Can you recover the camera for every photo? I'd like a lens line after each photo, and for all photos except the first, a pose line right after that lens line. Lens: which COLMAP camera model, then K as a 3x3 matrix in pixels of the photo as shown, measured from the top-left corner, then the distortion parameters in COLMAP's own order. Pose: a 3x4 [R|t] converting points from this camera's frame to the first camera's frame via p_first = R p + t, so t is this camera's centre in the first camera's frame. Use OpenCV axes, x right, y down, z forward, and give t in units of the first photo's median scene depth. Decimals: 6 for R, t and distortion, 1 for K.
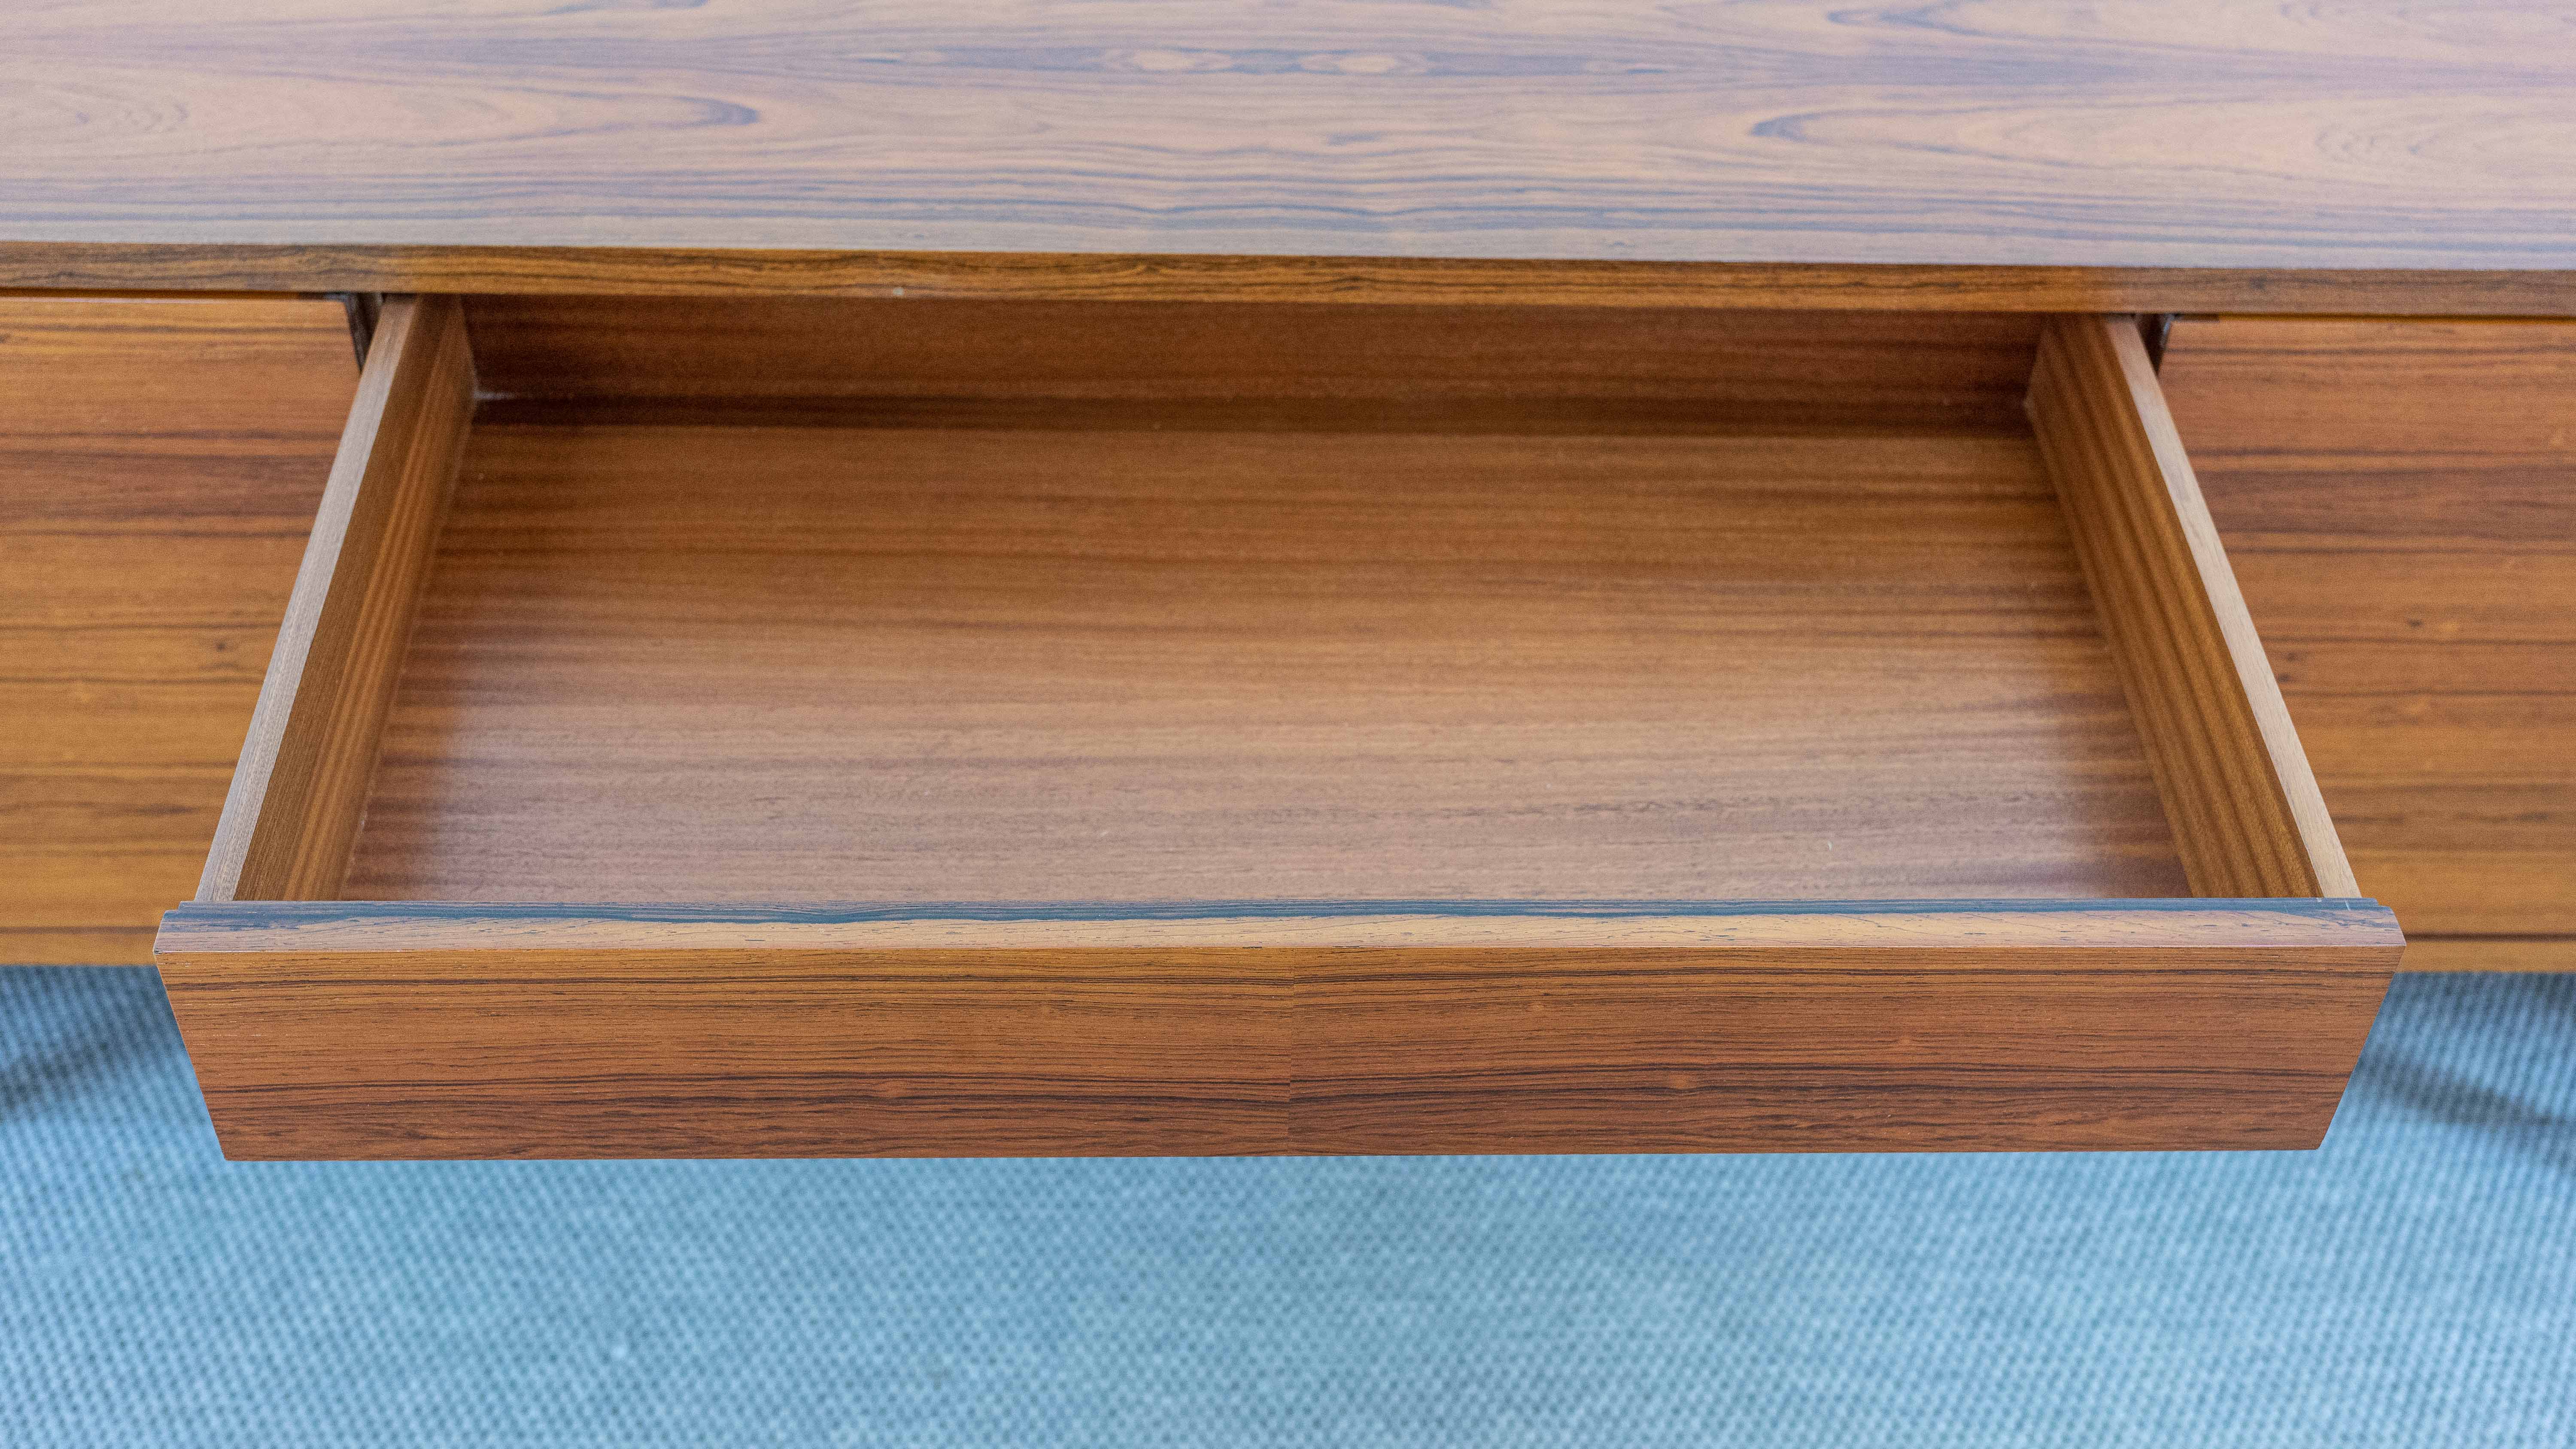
lens RADIAL K [[2977.5, 0, 1282.2], [0, 2977.5, 710.2], [0, 0, 1]] dist [0.004092, 0.000000]
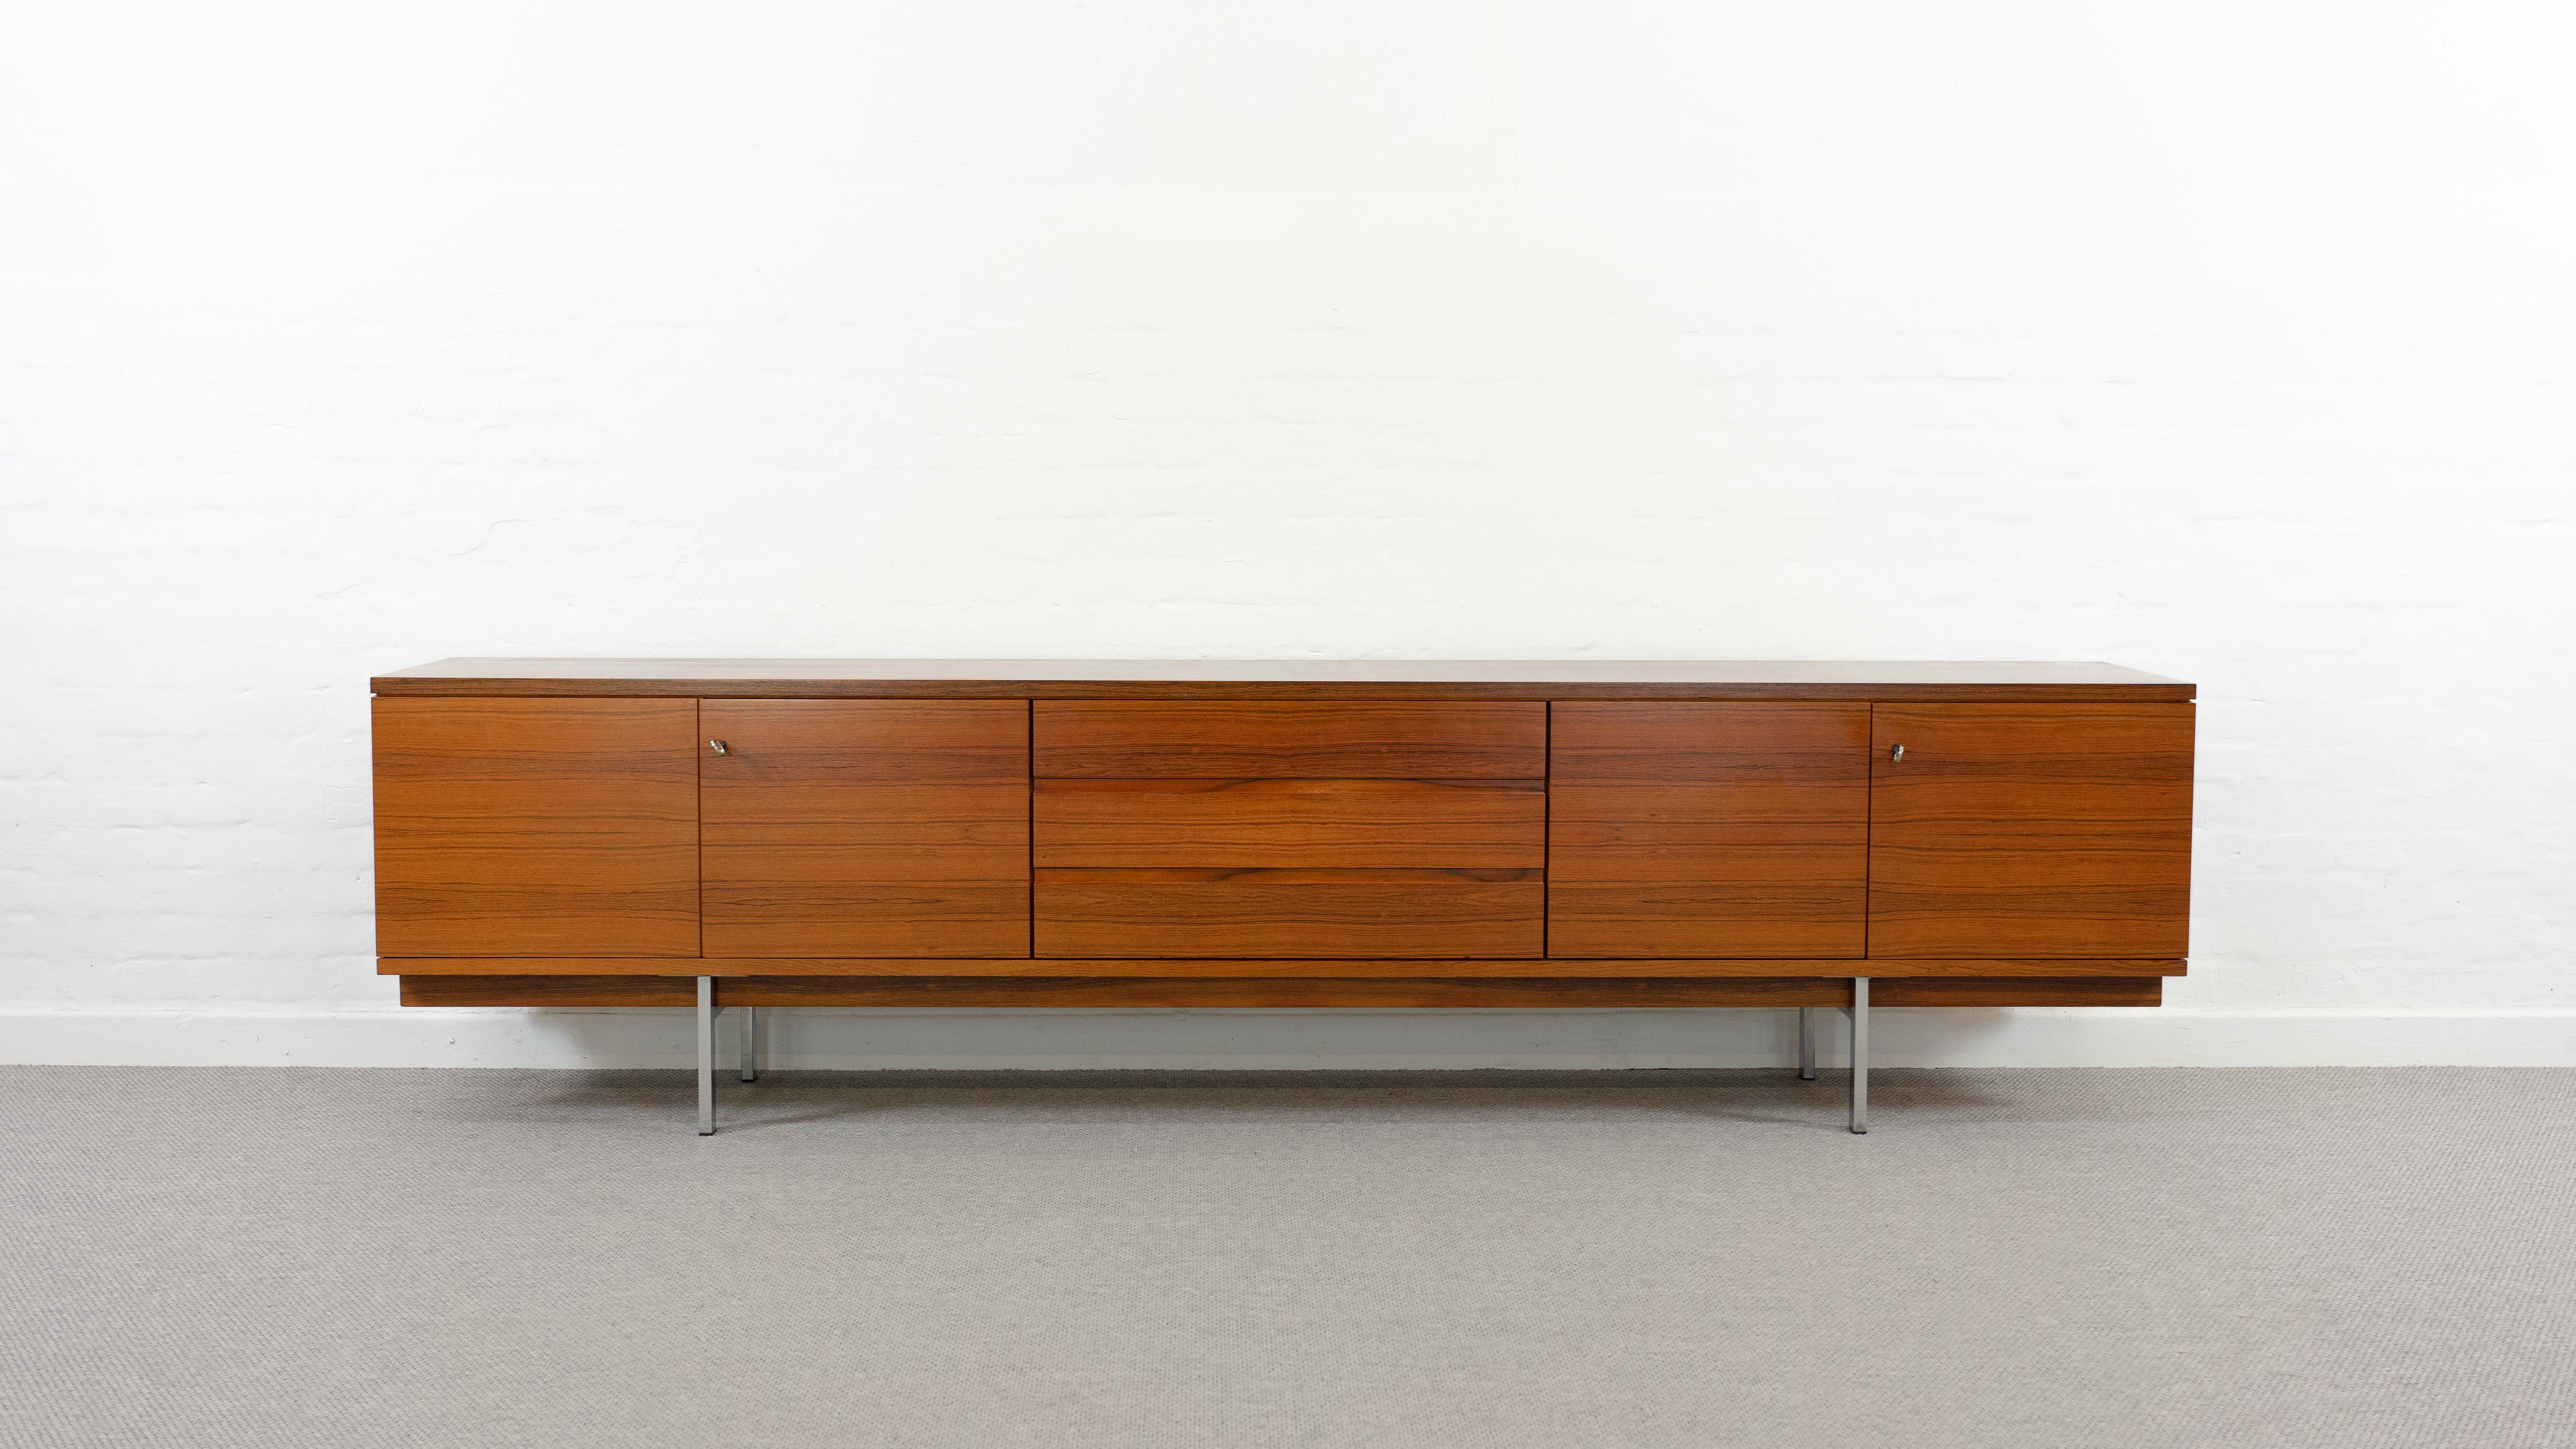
lens RADIAL K [[2926.0, 0, 1273.6], [0, 2926.0, 716.9], [0, 0, 1]] dist [0.004064, 0.000000]
pose [[0.999741, -0.022734, -0.000510, -0.021310], [0.017585, 0.787137, -0.616528, 1.852721], [0.014417, 0.616359, 0.787333, -1.569788]]
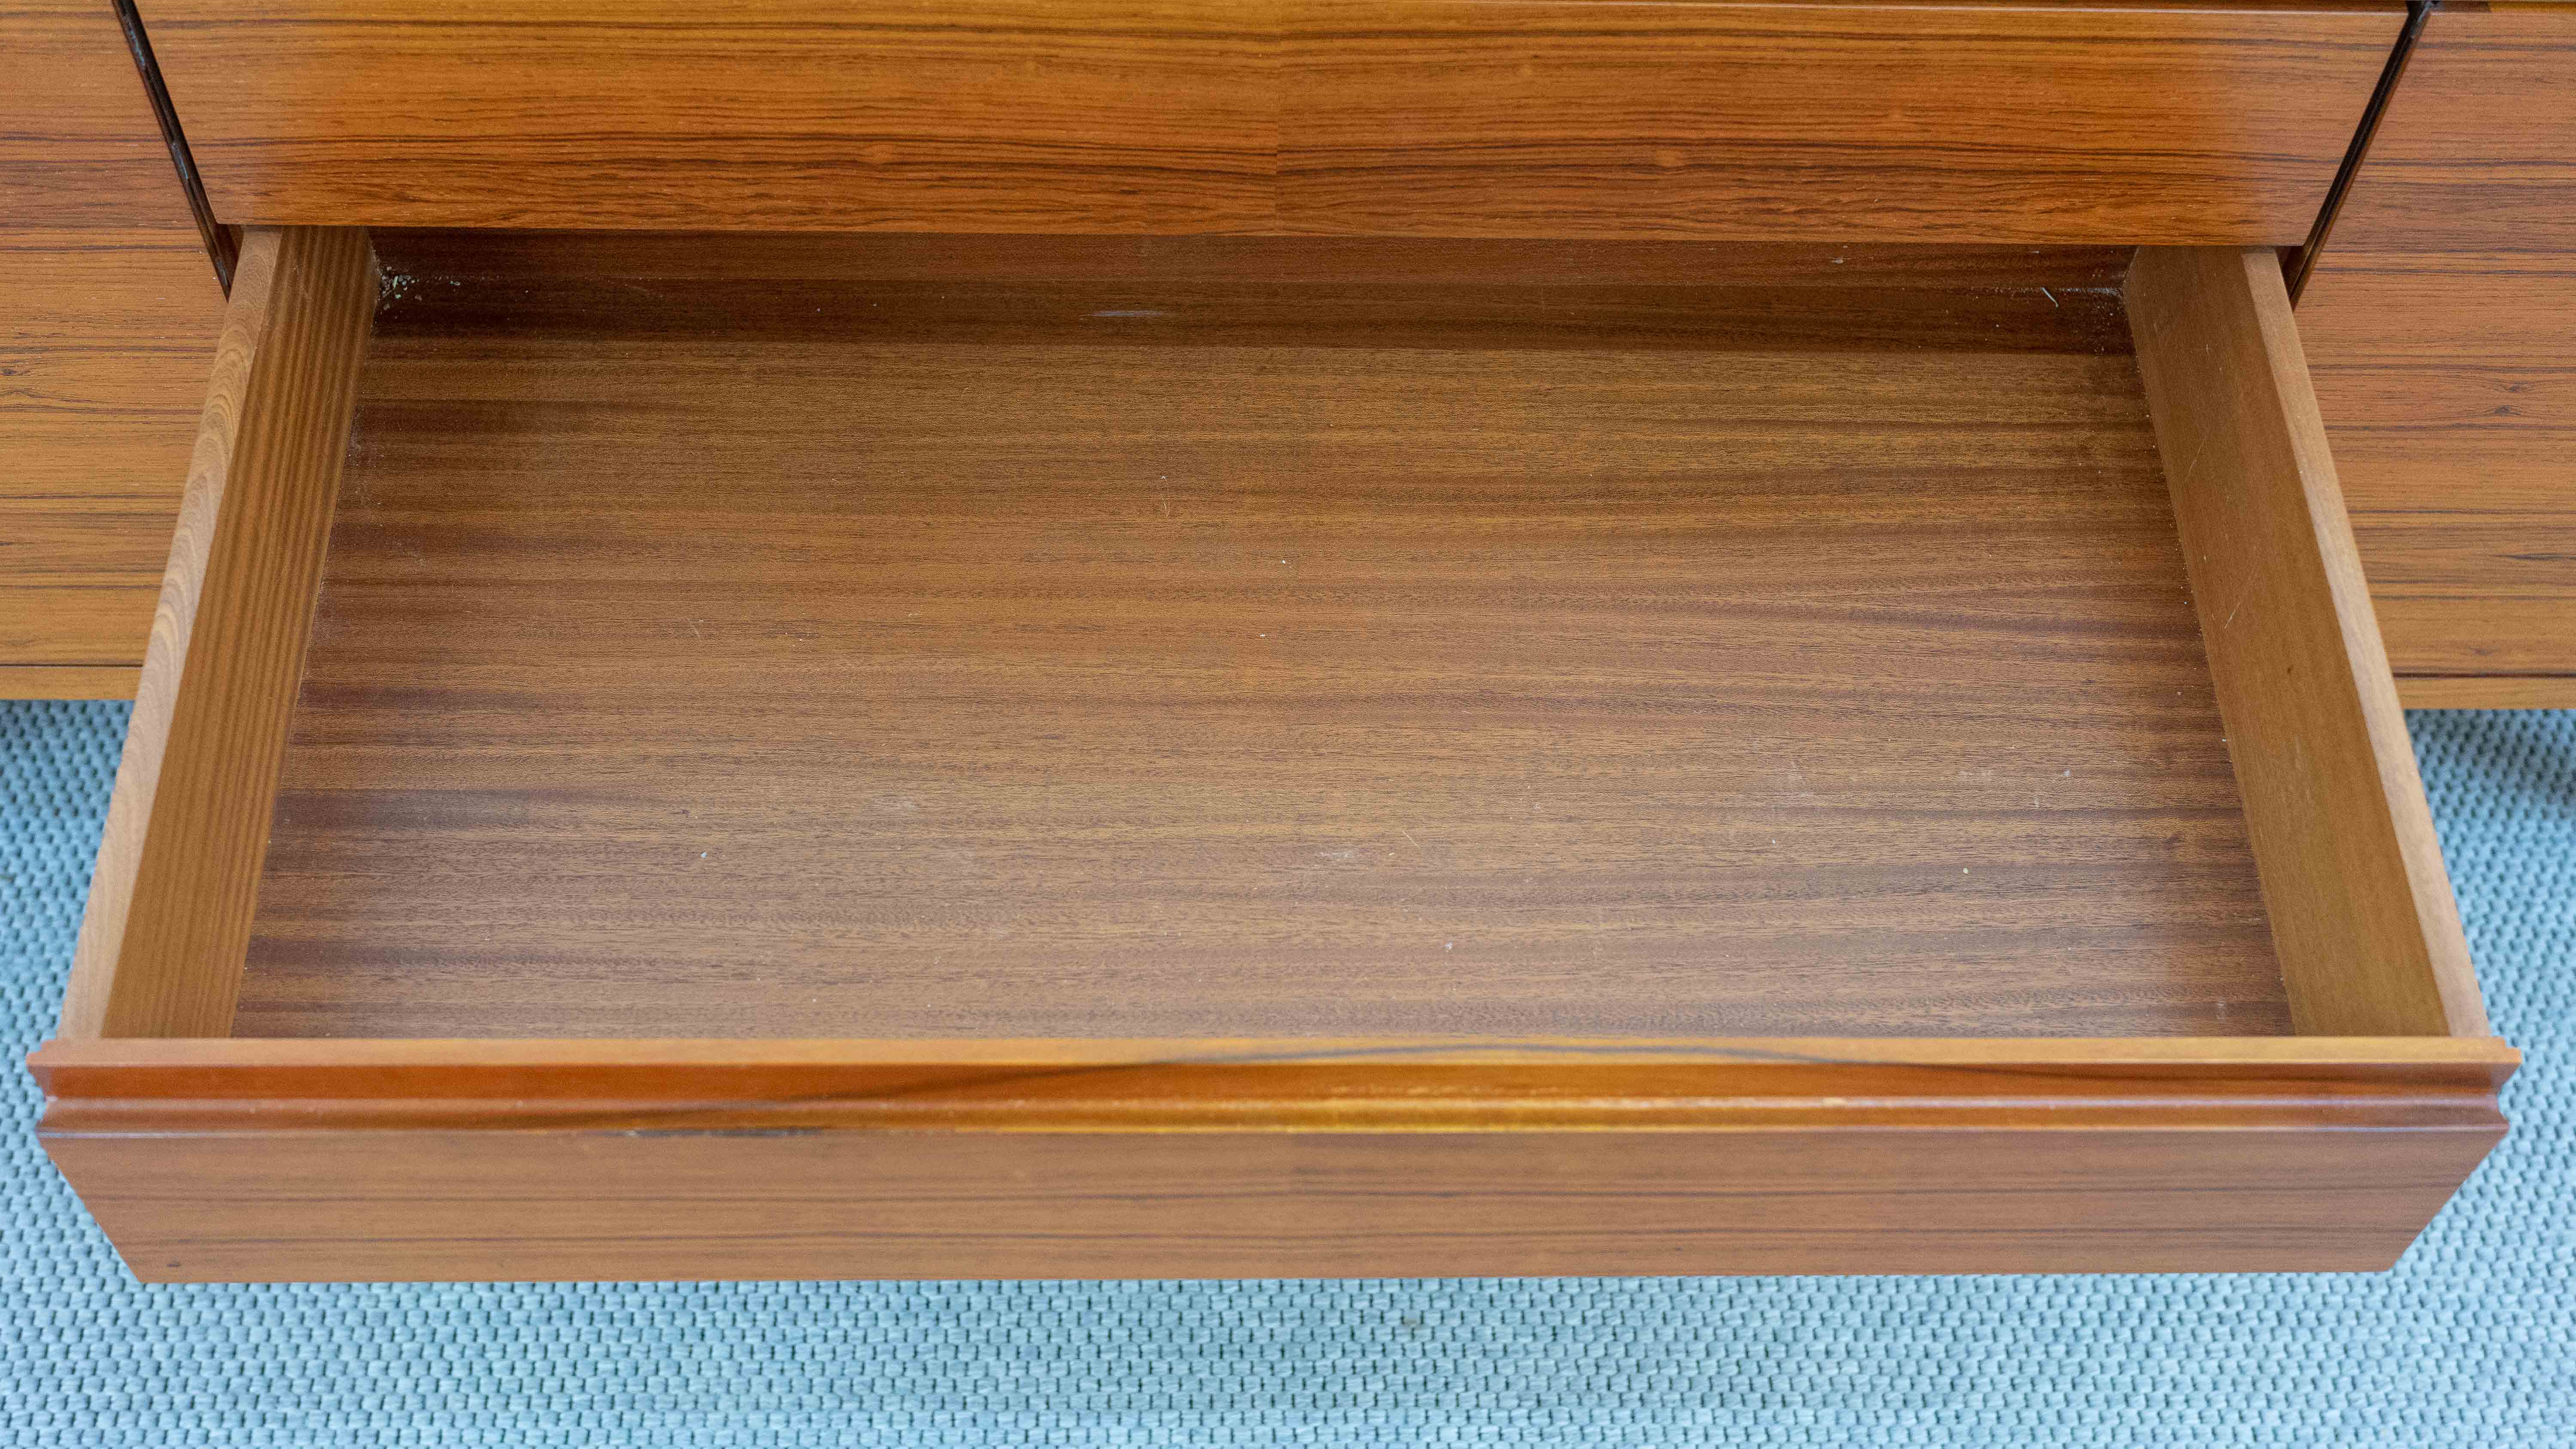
lens RADIAL K [[2977.5, 0, 1284.3], [0, 2977.5, 708.3], [0, 0, 1]] dist [0.004092, 0.000000]
pose [[0.999985, 0.005197, 0.001788, -0.004664], [-0.005458, 0.976954, 0.213380, -0.109180], [-0.000638, -0.213386, 0.976968, 0.176979]]
